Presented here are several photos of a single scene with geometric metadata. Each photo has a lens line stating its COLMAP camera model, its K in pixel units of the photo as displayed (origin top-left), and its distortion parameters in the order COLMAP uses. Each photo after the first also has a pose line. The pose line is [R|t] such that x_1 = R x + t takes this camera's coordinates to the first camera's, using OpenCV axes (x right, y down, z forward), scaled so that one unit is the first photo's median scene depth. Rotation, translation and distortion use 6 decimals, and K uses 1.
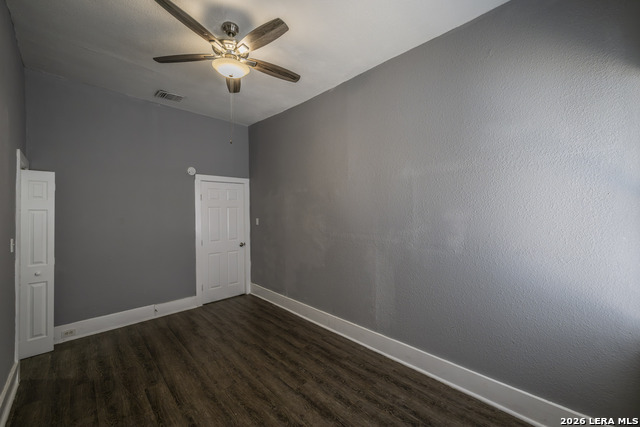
lens RADIAL K [[257.7, 0, 315.8], [0, 257.7, 207.7], [0, 0, 1]] dist [0.000972, -0.000578]
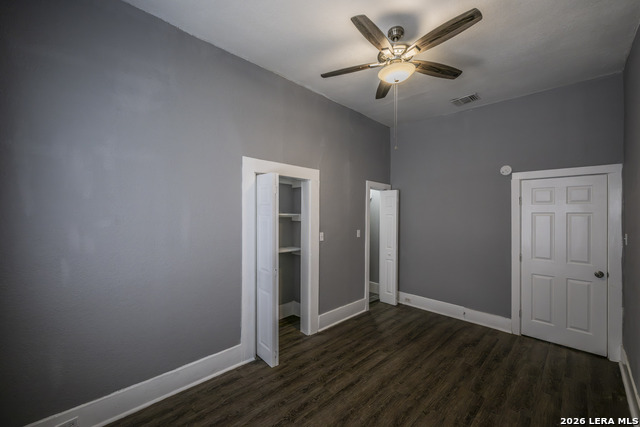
lens RADIAL K [[257.7, 0, 315.5], [0, 257.7, 216.0], [0, 0, 1]] dist [0.000972, -0.000578]
pose [[-0.006282, 0.022776, -0.999721, 0.495143], [0.008148, 0.999709, 0.022725, -0.022757], [0.999947, -0.008003, -0.006465, 0.503916]]
